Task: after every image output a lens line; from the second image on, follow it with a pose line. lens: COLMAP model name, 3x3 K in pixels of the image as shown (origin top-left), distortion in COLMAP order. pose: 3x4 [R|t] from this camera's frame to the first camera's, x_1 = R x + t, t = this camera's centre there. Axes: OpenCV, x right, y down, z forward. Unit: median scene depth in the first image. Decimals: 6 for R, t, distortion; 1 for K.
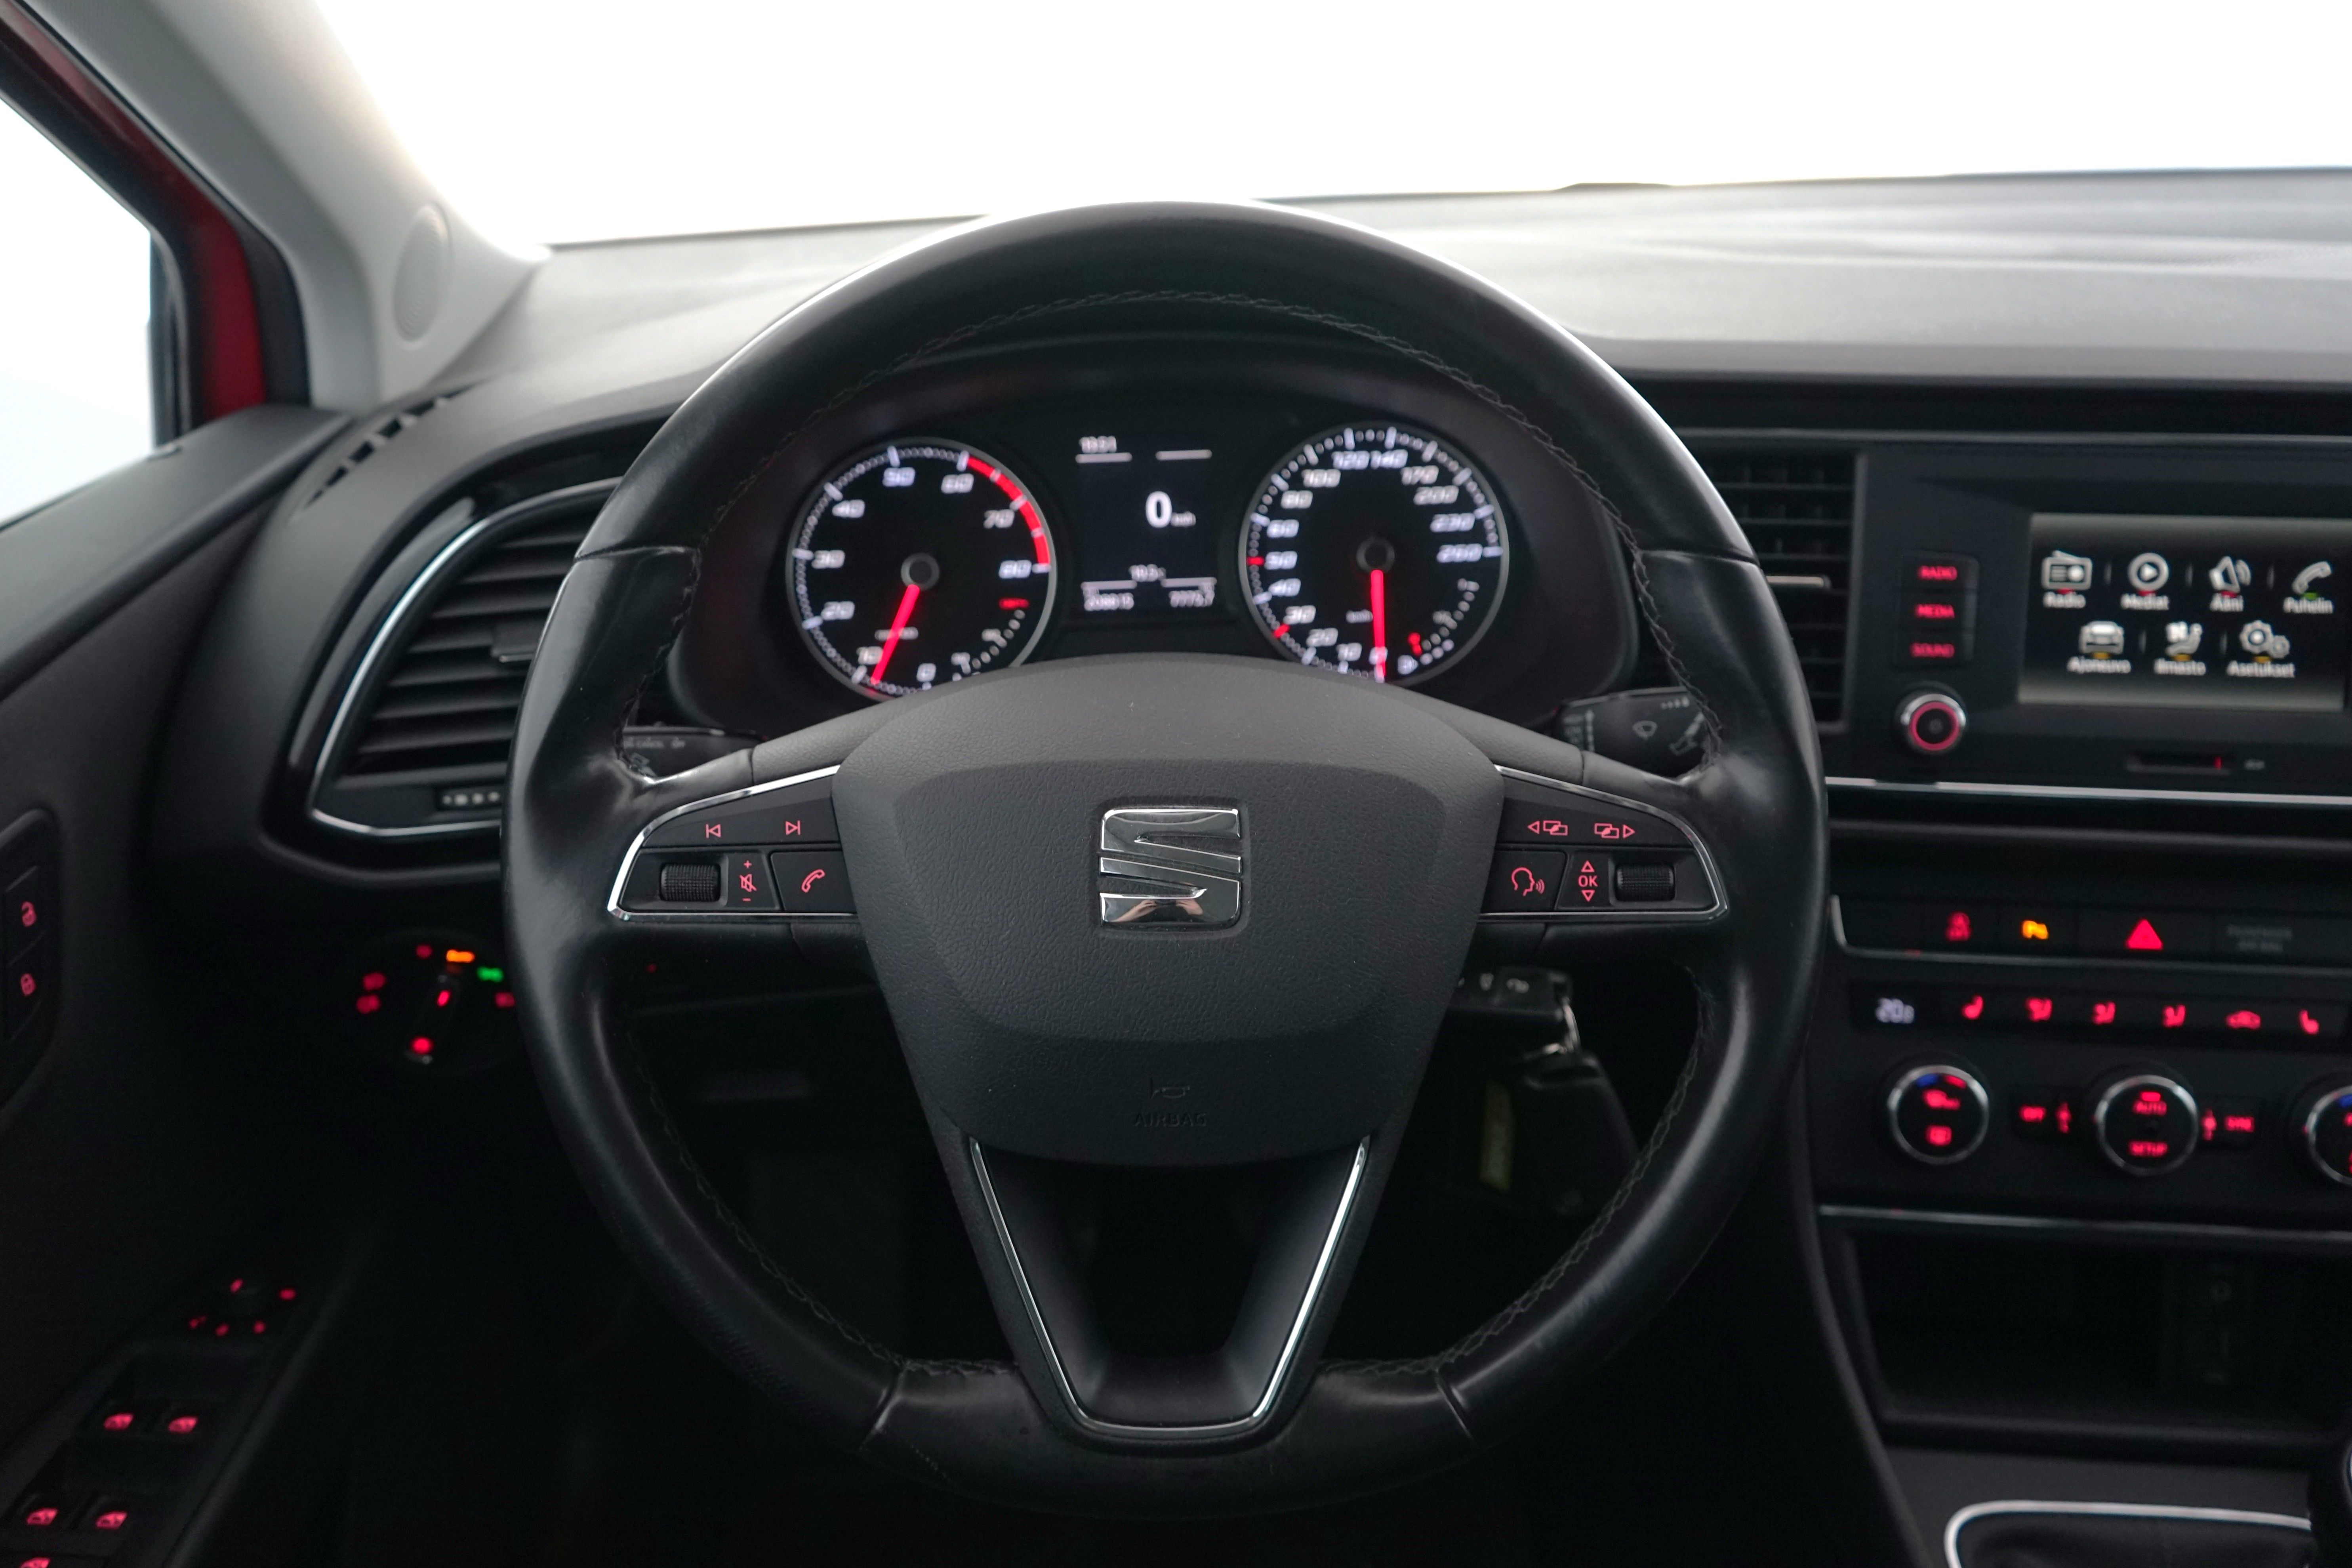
lens RADIAL K [[1891.1, 0, 1176.0], [0, 1891.1, 784.0], [0, 0, 1]] dist [-0.036218, 0.014082]
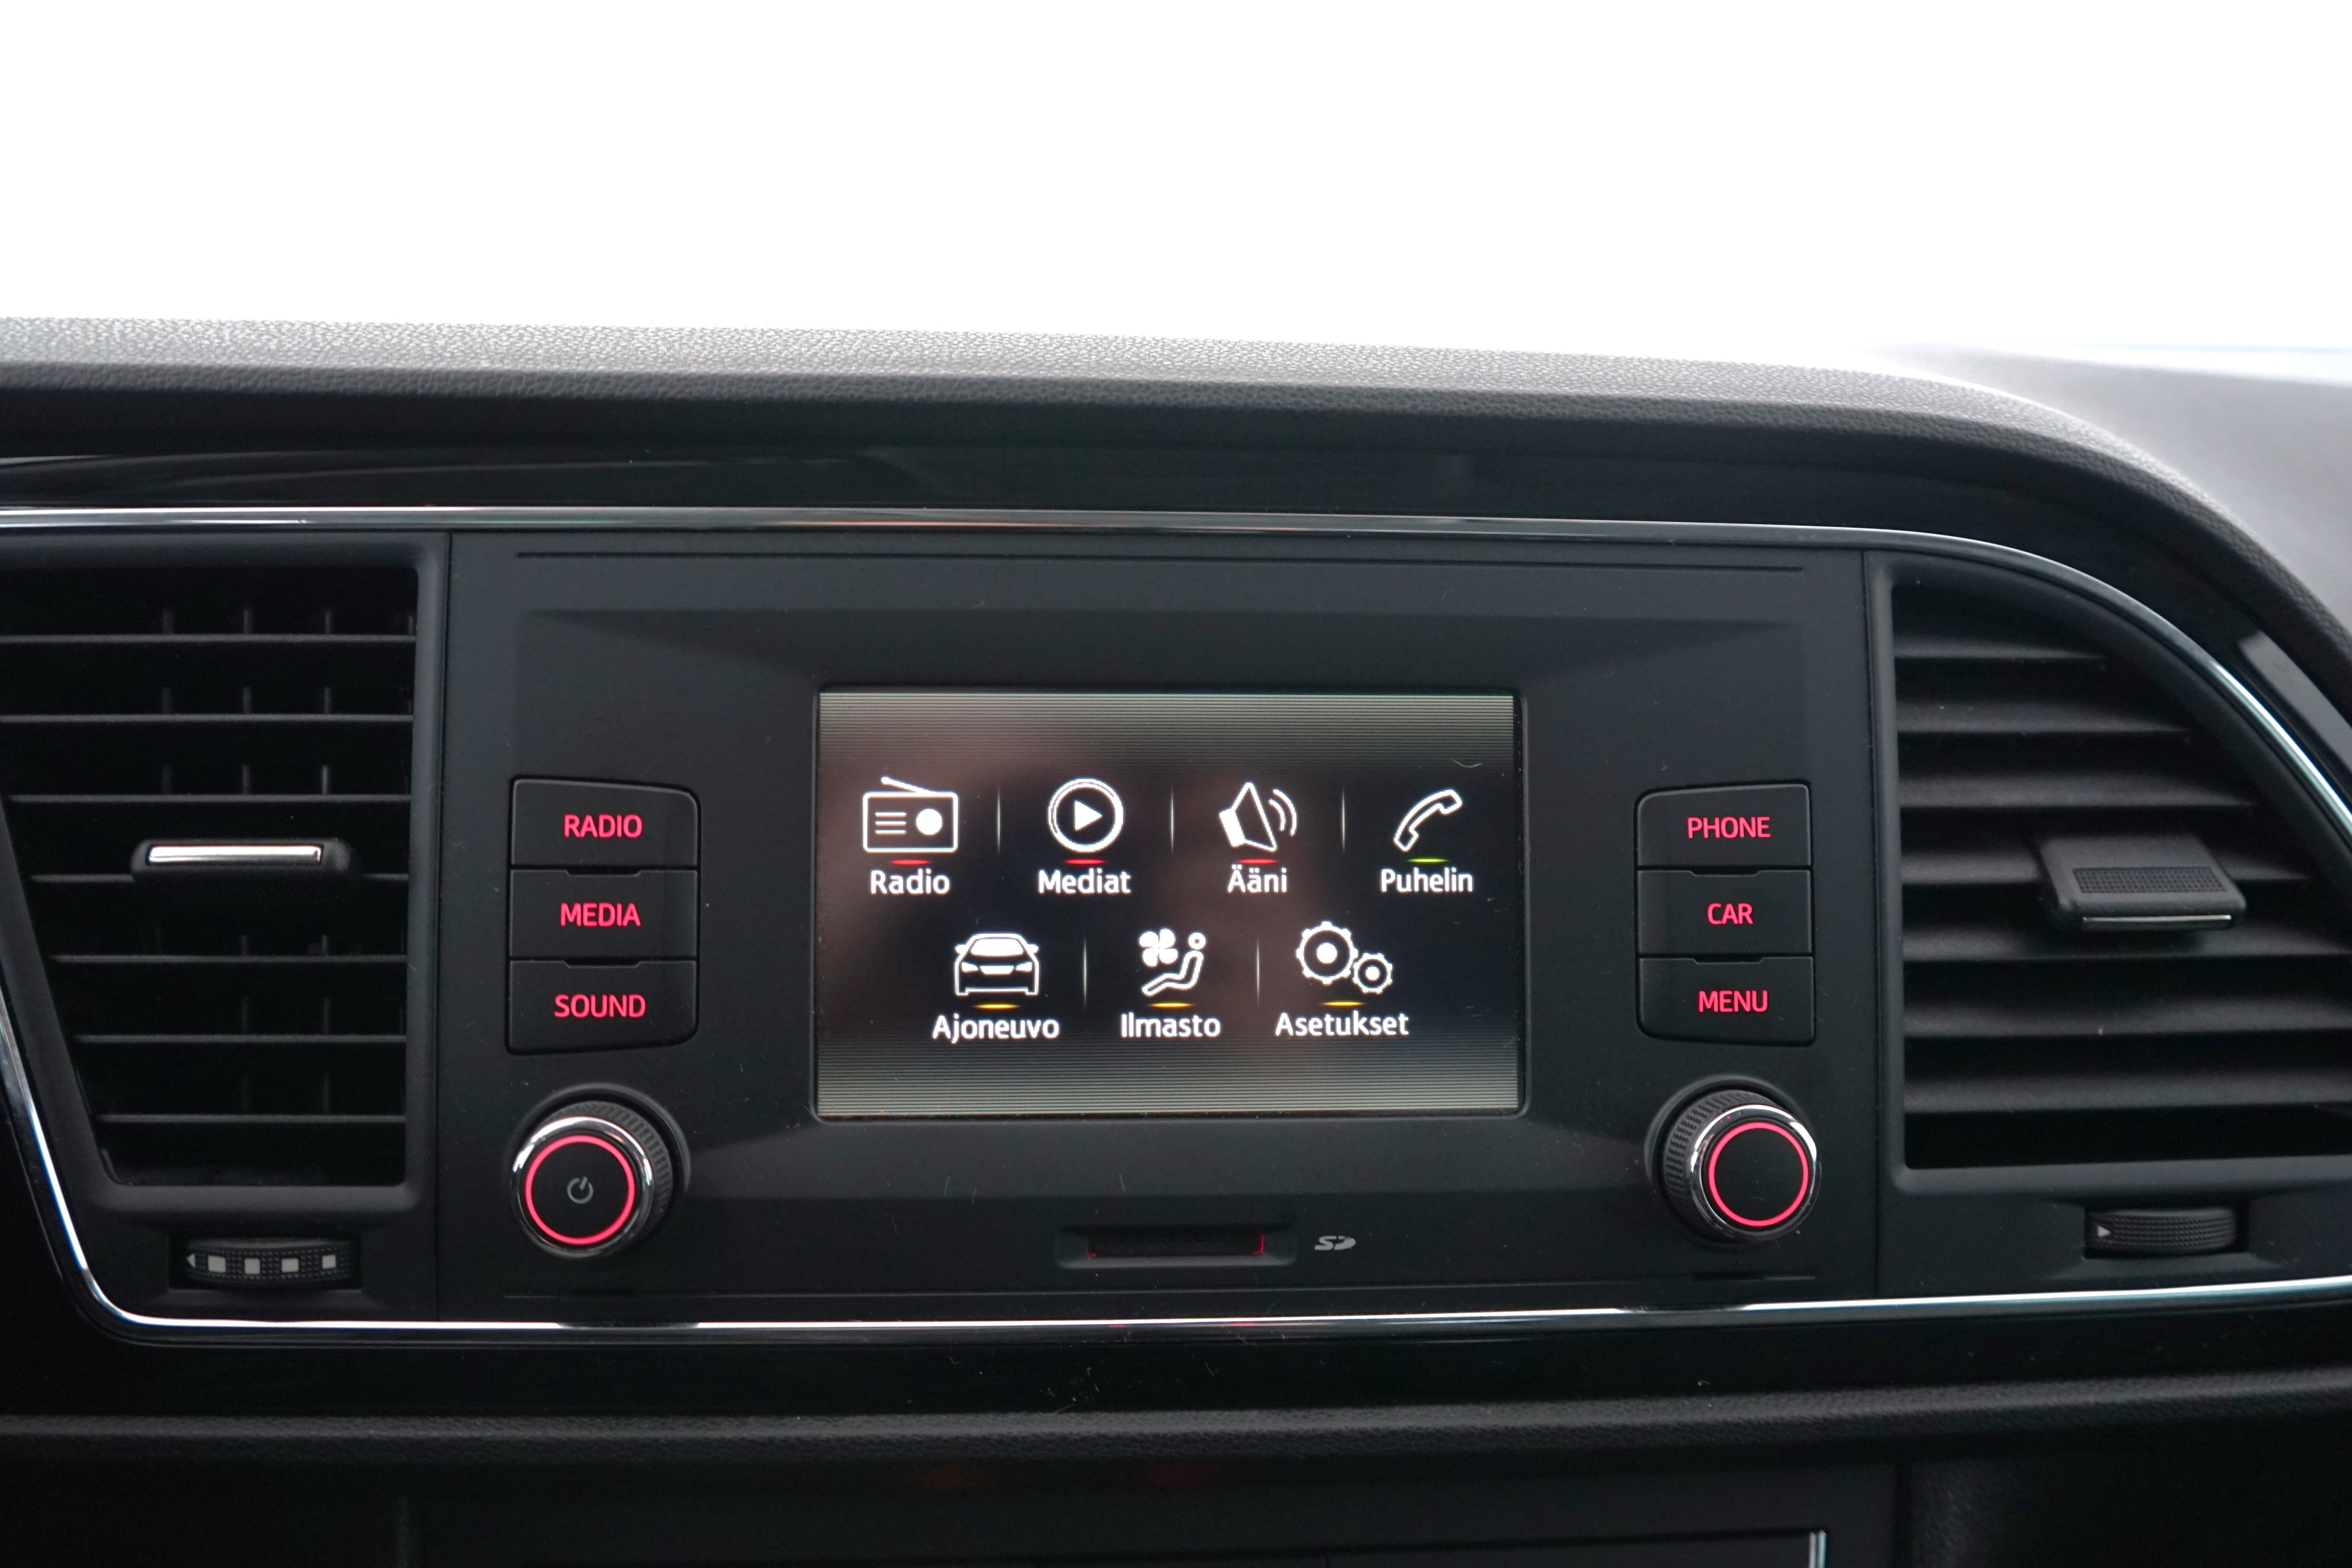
lens RADIAL K [[2032.3, 0, 1176.0], [0, 2032.3, 784.0], [0, 0, 1]] dist [-0.040557, 0.012453]
pose [[0.978925, -0.010049, 0.203974, 0.436451], [0.044368, 0.985398, -0.164386, -0.039428], [-0.199344, 0.169972, 0.965076, 0.520252]]
